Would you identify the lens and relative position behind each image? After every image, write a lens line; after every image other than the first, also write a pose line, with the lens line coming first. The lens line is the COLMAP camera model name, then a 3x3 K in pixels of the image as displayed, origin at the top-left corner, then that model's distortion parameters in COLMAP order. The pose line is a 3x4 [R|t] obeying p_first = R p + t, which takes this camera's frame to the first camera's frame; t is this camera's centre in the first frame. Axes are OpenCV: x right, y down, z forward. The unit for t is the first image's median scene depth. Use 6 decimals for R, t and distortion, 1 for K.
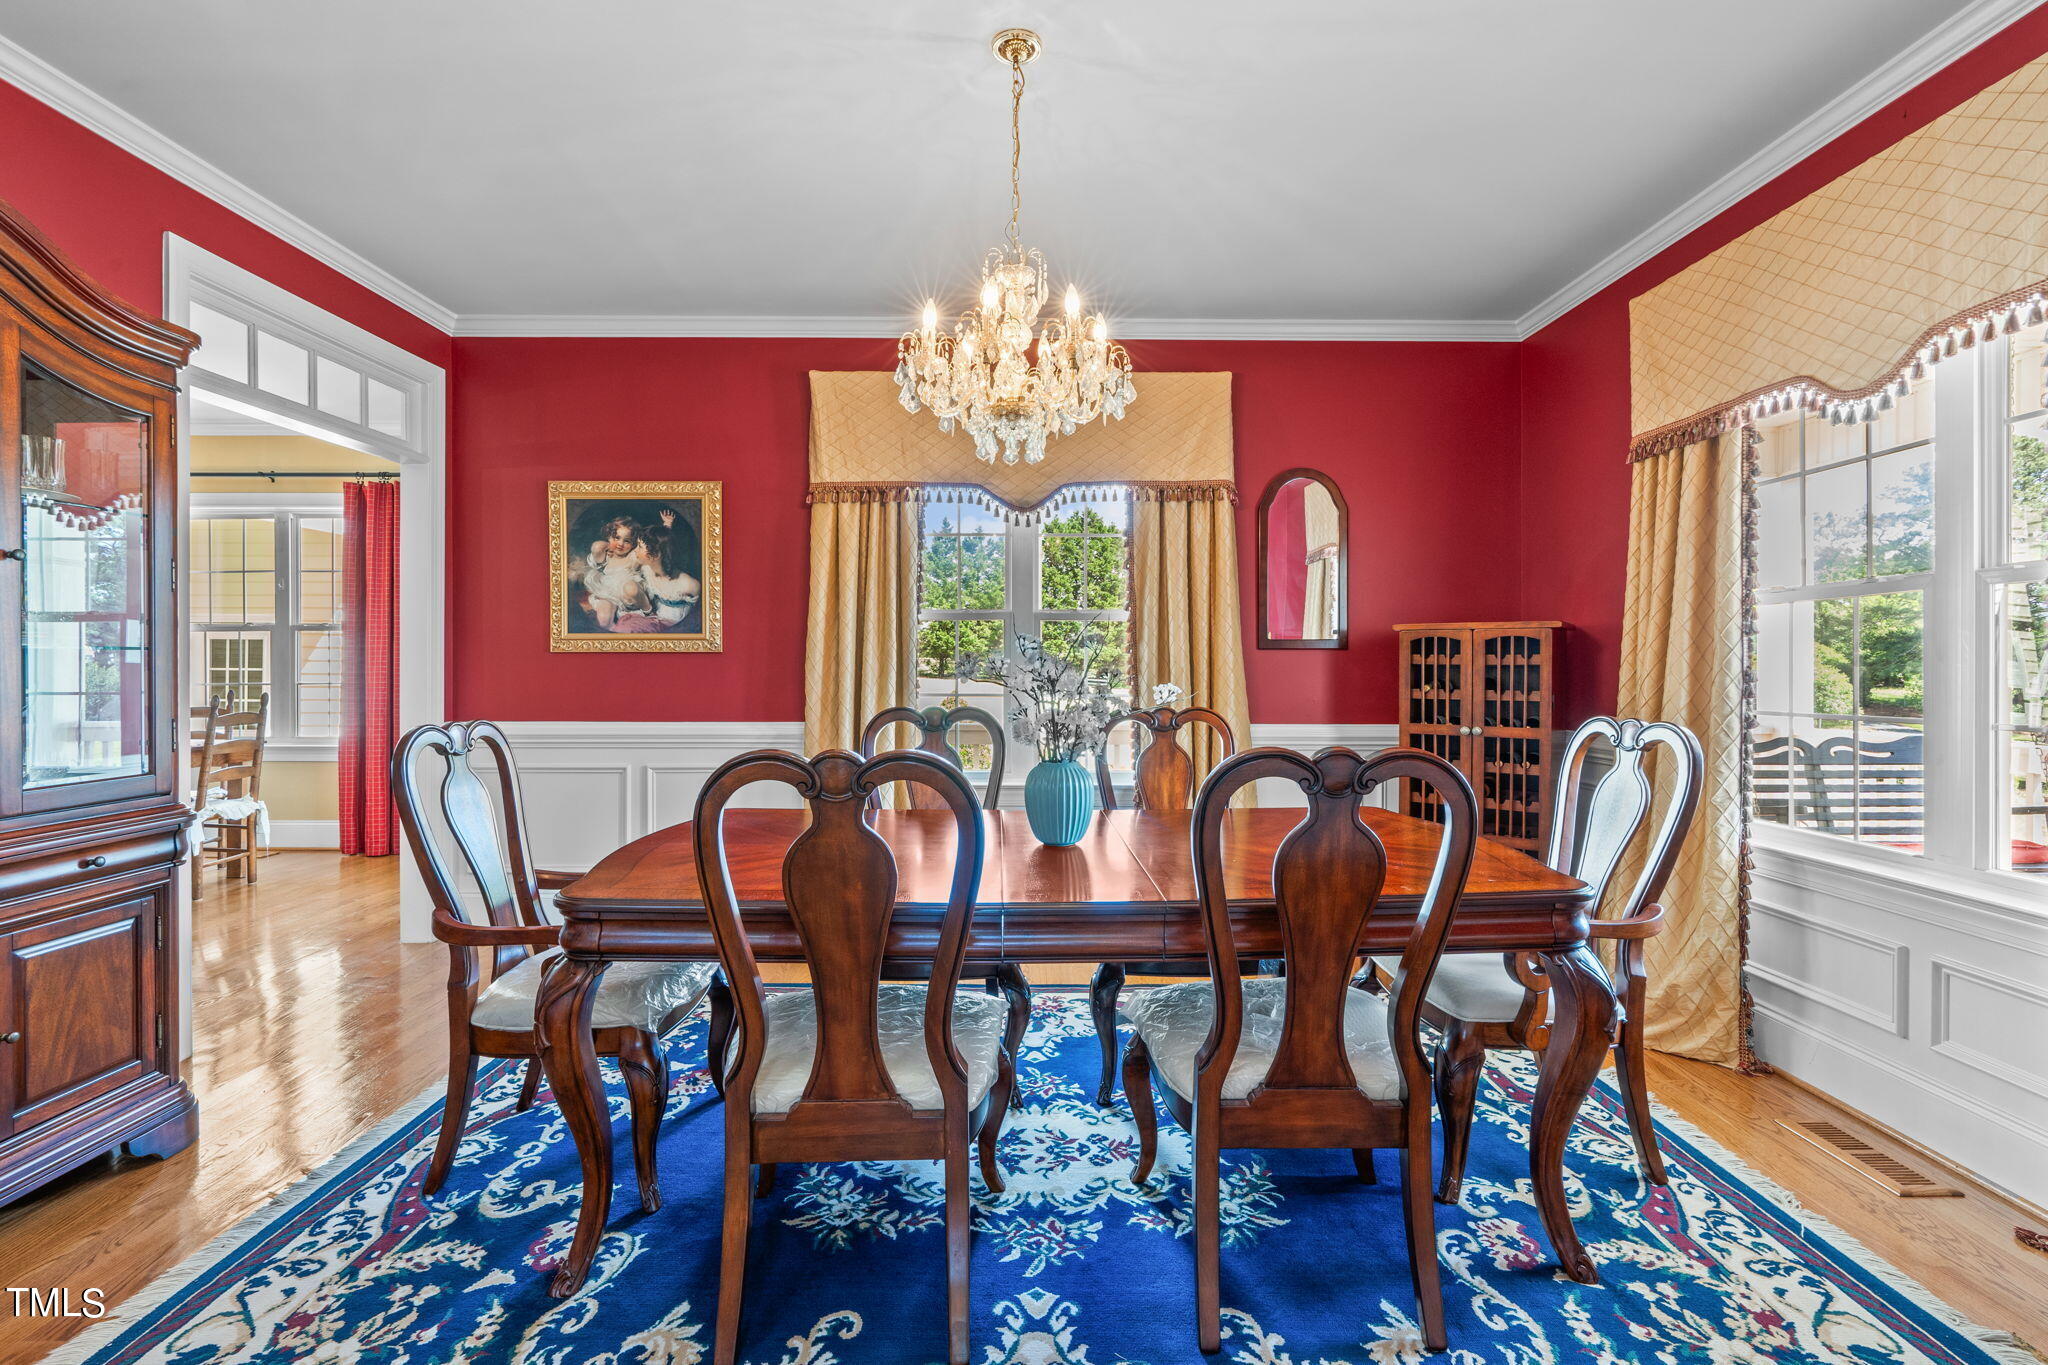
lens RADIAL K [[945.1, 0, 1030.1], [0, 945.1, 672.4], [0, 0, 1]] dist [-0.015739, -0.000091]
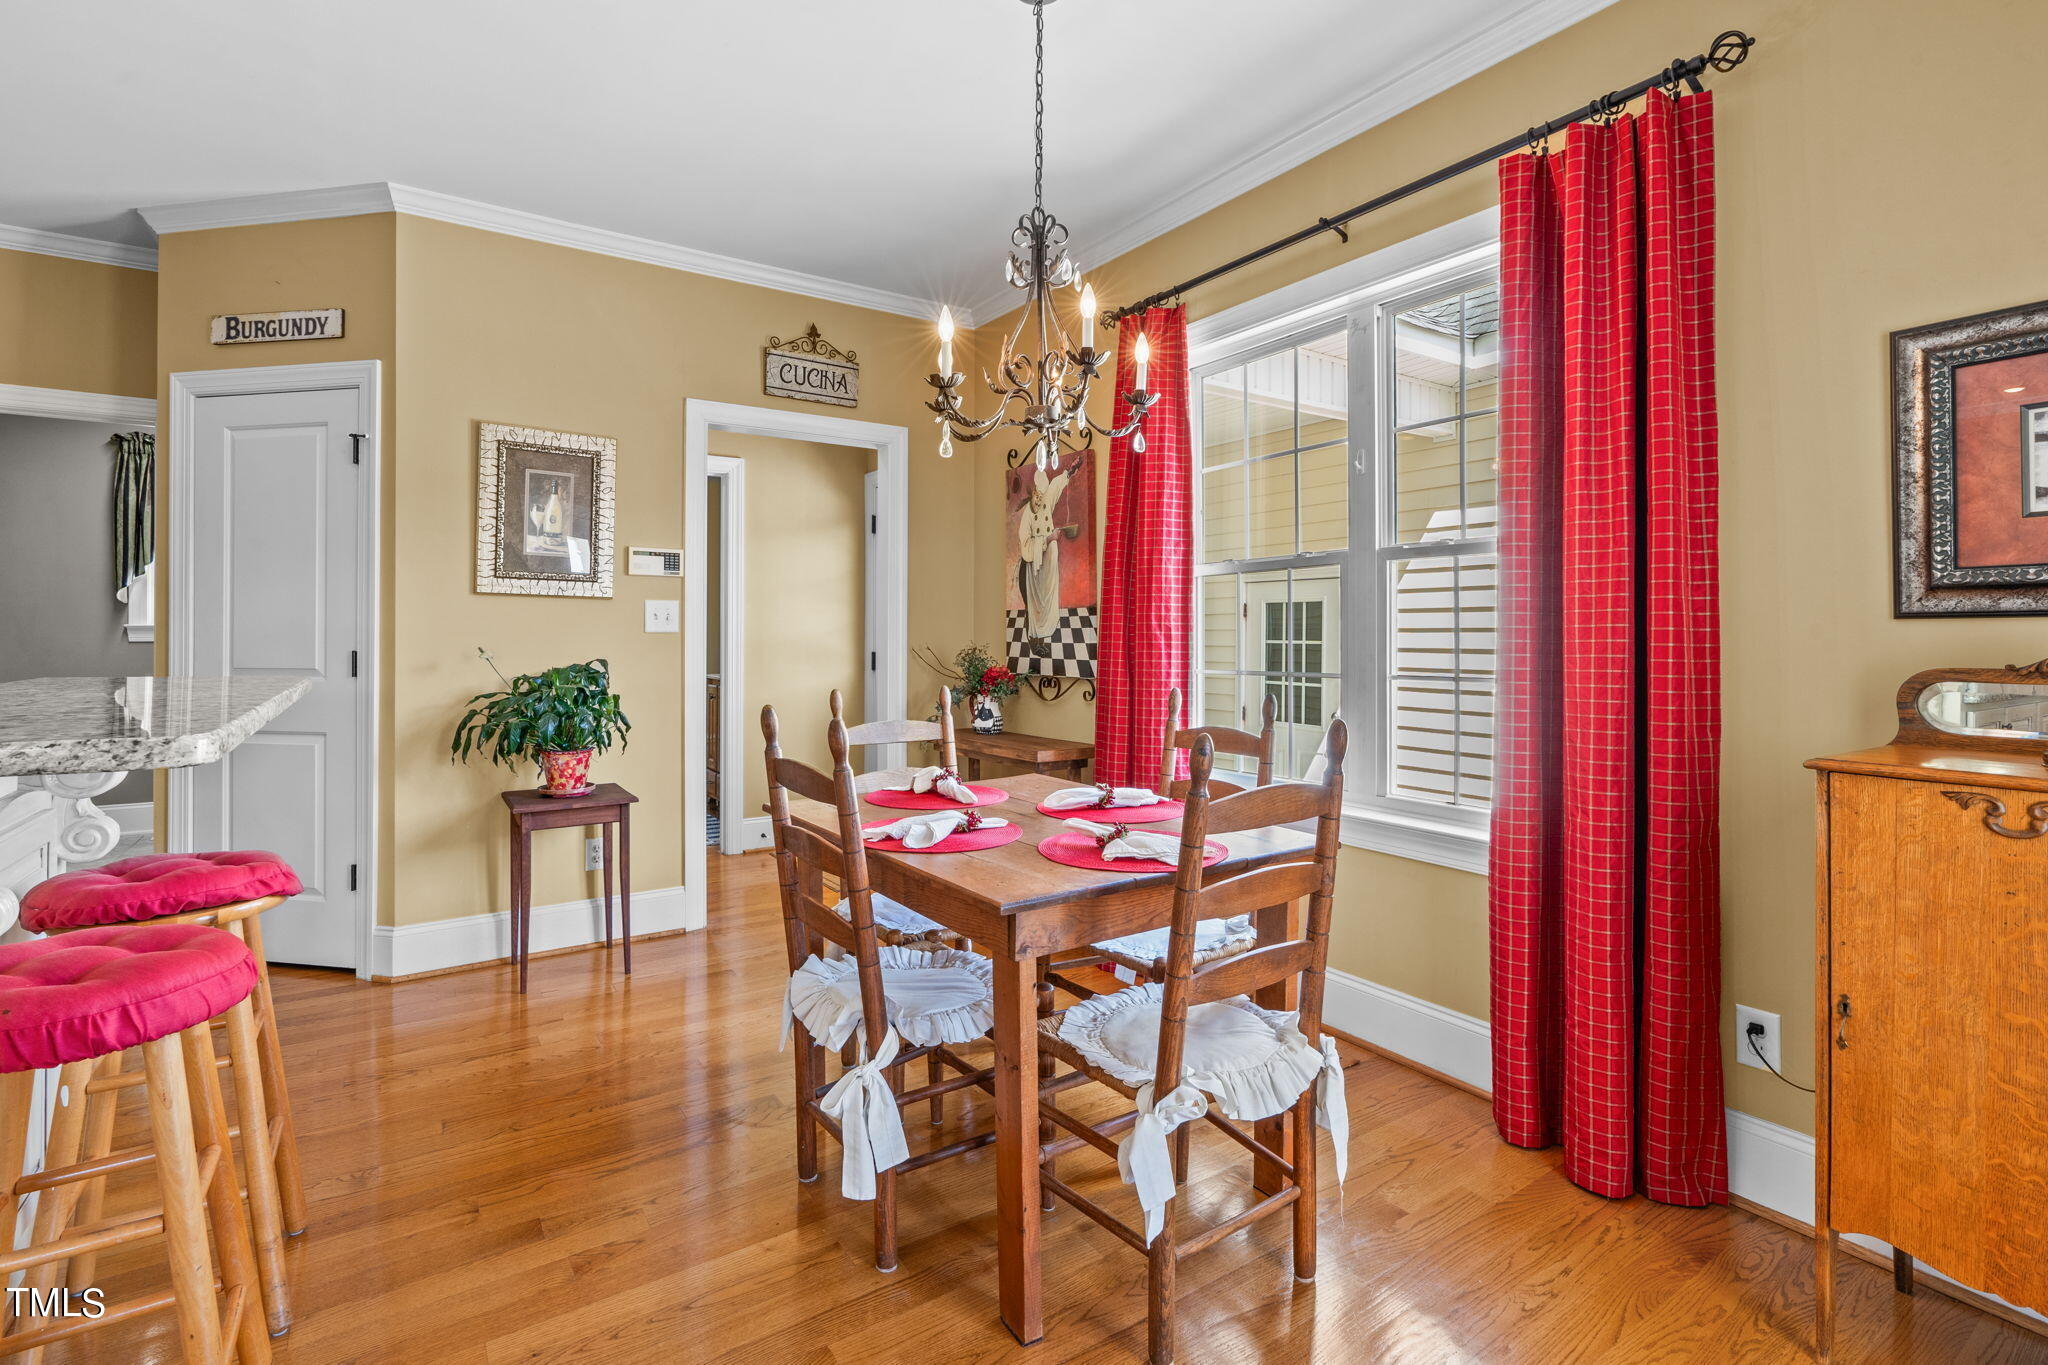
lens RADIAL K [[953.7, 0, 1030.6], [0, 953.7, 637.7], [0, 0, 1]] dist [-0.002321, -0.000056]
pose [[0.556151, -0.003985, -0.831072, -0.729056], [-0.001108, 0.999984, -0.005537, -0.003132], [0.831080, 0.004000, 0.556138, 0.877827]]
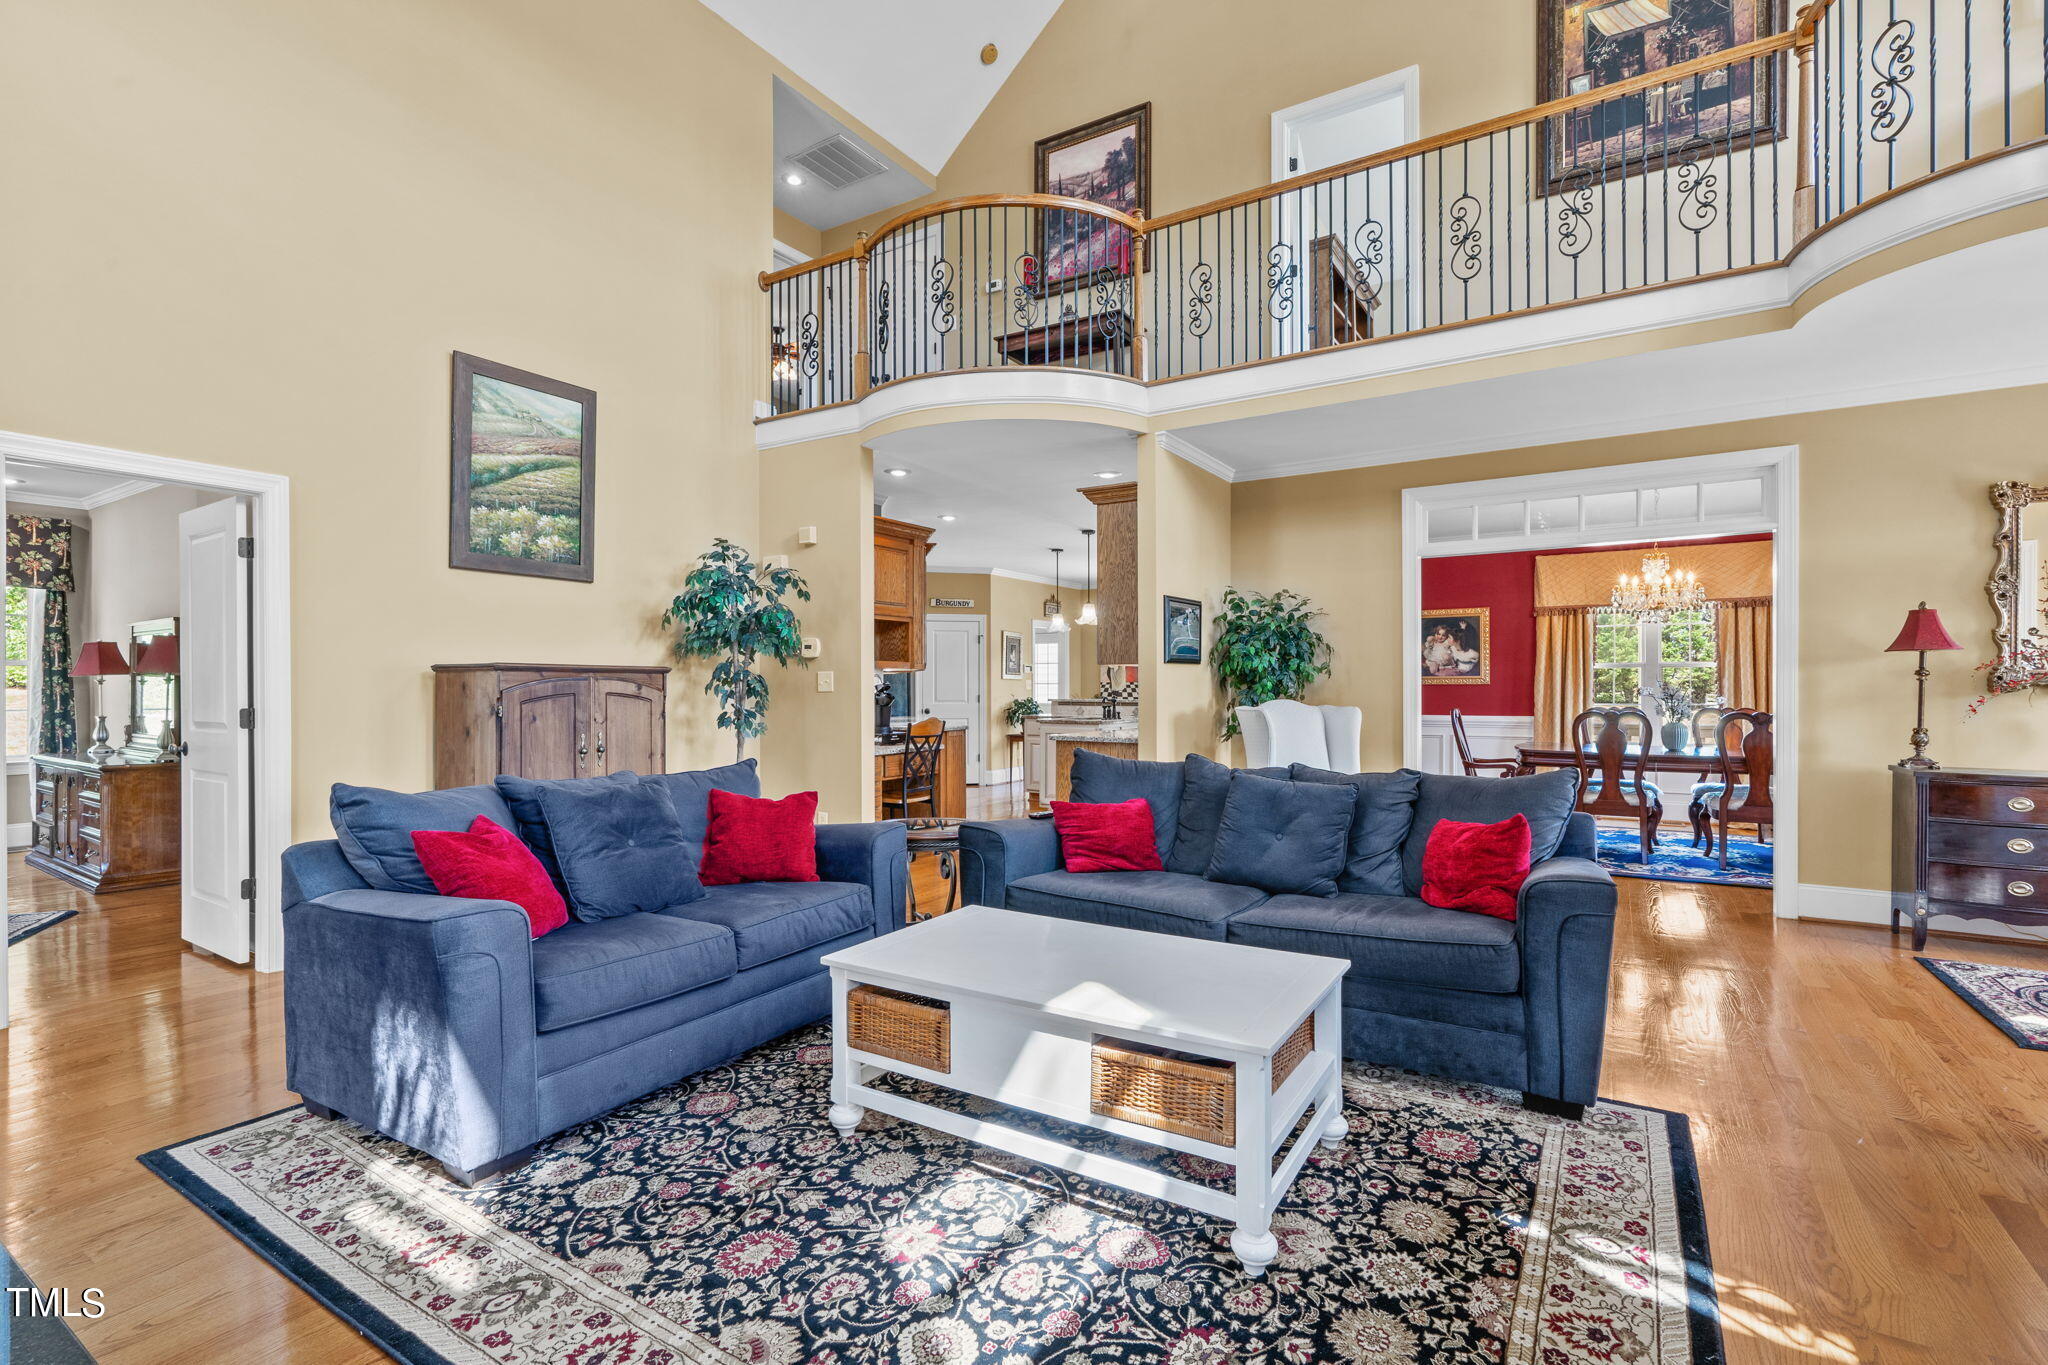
lens RADIAL K [[943.3, 0, 1024.0], [0, 943.3, 682.5], [0, 0, 1]] dist [-0.000955, -0.000072]
pose [[0.839355, -0.006132, -0.543549, -0.041096], [0.001021, 0.999952, -0.009705, -0.005280], [0.543582, 0.007591, 0.839322, -1.459307]]
